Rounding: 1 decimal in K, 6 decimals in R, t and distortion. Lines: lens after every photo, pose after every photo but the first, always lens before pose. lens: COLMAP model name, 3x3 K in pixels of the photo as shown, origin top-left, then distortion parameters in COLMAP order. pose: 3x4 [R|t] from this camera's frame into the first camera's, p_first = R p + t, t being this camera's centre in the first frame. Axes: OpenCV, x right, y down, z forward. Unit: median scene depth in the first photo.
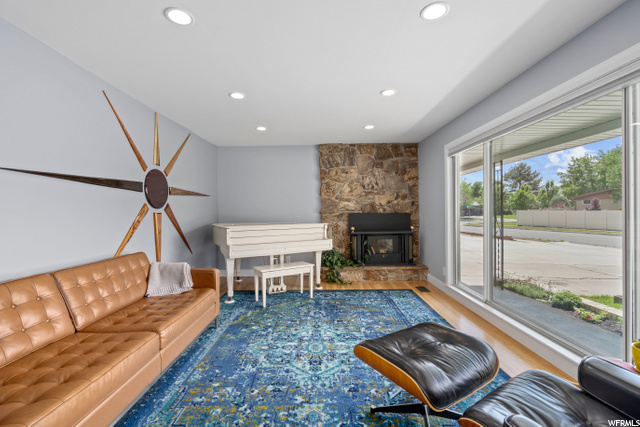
lens RADIAL K [[290.1, 0, 319.1], [0, 290.1, 214.5], [0, 0, 1]] dist [-0.001720, 0.000462]
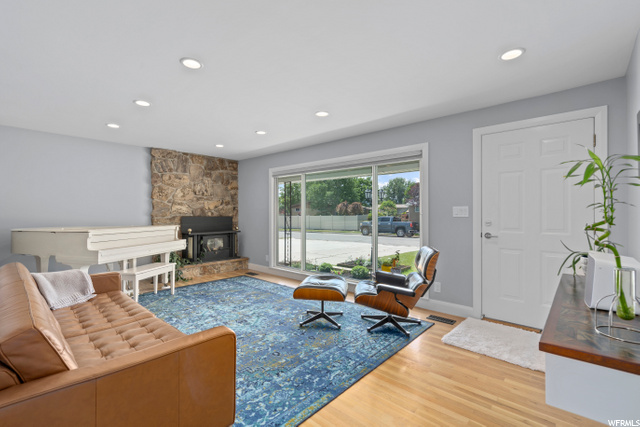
lens RADIAL K [[290.1, 0, 319.9], [0, 290.1, 212.6], [0, 0, 1]] dist [-0.001720, 0.000462]
pose [[0.666324, 0.013962, 0.745531, -0.388047], [-0.000079, 0.999826, -0.018653, 0.002301], [-0.745662, 0.012370, 0.666210, -0.108739]]
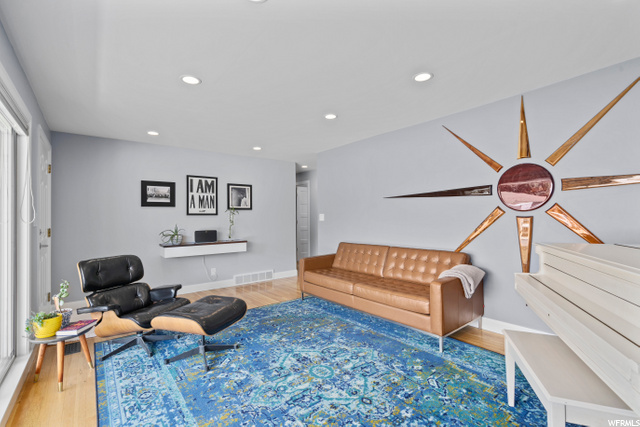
lens RADIAL K [[290.1, 0, 321.7], [0, 290.1, 213.5], [0, 0, 1]] dist [-0.001720, 0.000462]
pose [[-0.773259, 0.015229, -0.633907, 0.288839], [0.017107, 0.999849, 0.003153, -0.018559], [0.633859, -0.008406, -0.773403, 0.891282]]
